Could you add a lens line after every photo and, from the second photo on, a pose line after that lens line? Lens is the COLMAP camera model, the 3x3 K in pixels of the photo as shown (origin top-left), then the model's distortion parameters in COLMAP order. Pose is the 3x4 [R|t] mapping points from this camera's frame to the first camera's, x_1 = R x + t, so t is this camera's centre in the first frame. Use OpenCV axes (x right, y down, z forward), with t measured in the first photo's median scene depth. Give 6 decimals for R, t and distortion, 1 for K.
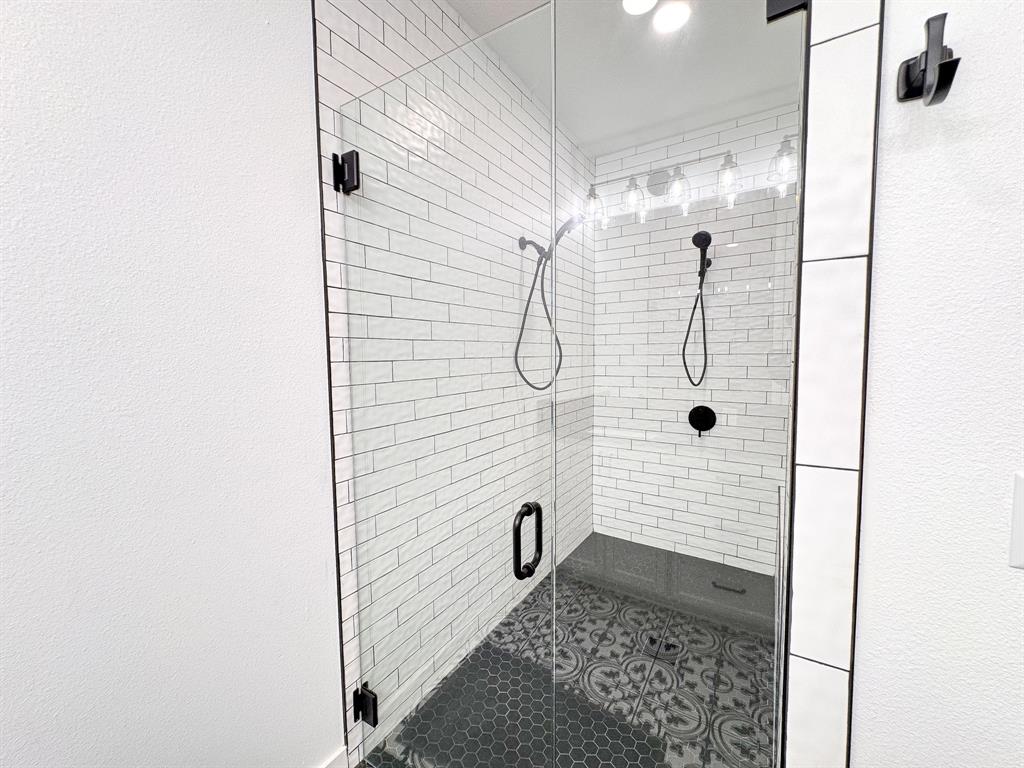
lens RADIAL K [[411.1, 0, 512.0], [0, 411.1, 384.0], [0, 0, 1]] dist [0.001027, 0.000128]
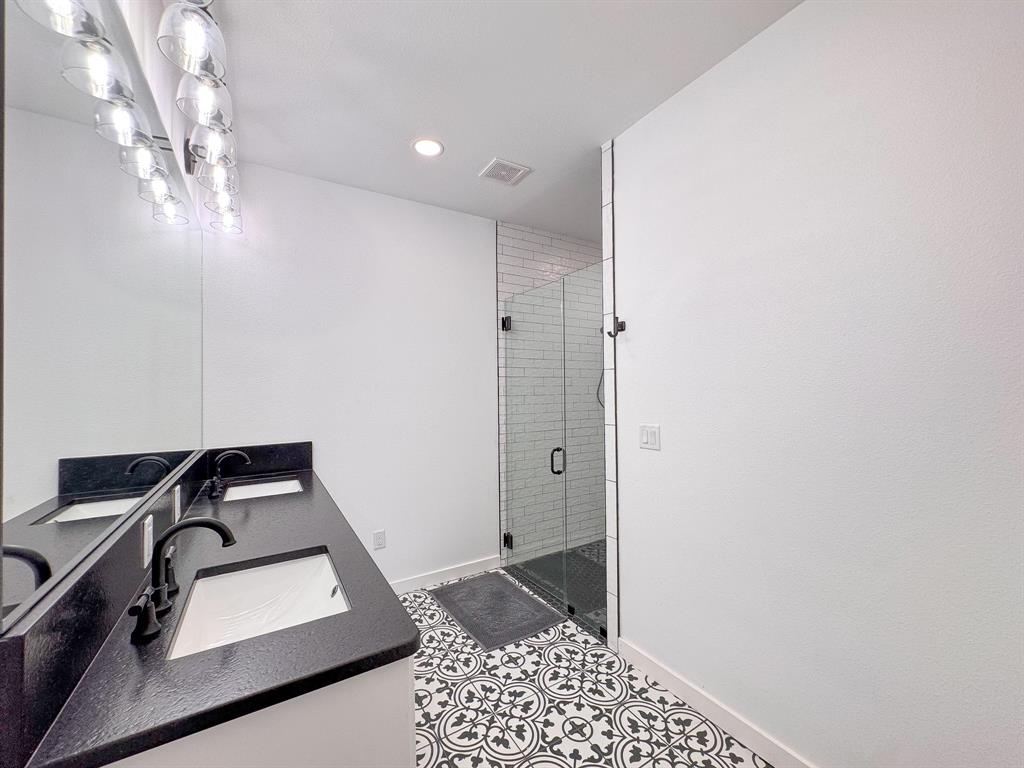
lens RADIAL K [[411.1, 0, 512.0], [0, 411.1, 384.0], [0, 0, 1]] dist [0.001027, 0.000128]
pose [[0.902410, -0.006537, -0.430829, 0.719843], [-0.029987, 0.996508, -0.077932, 0.069140], [0.429834, 0.083246, 0.899062, -1.247301]]
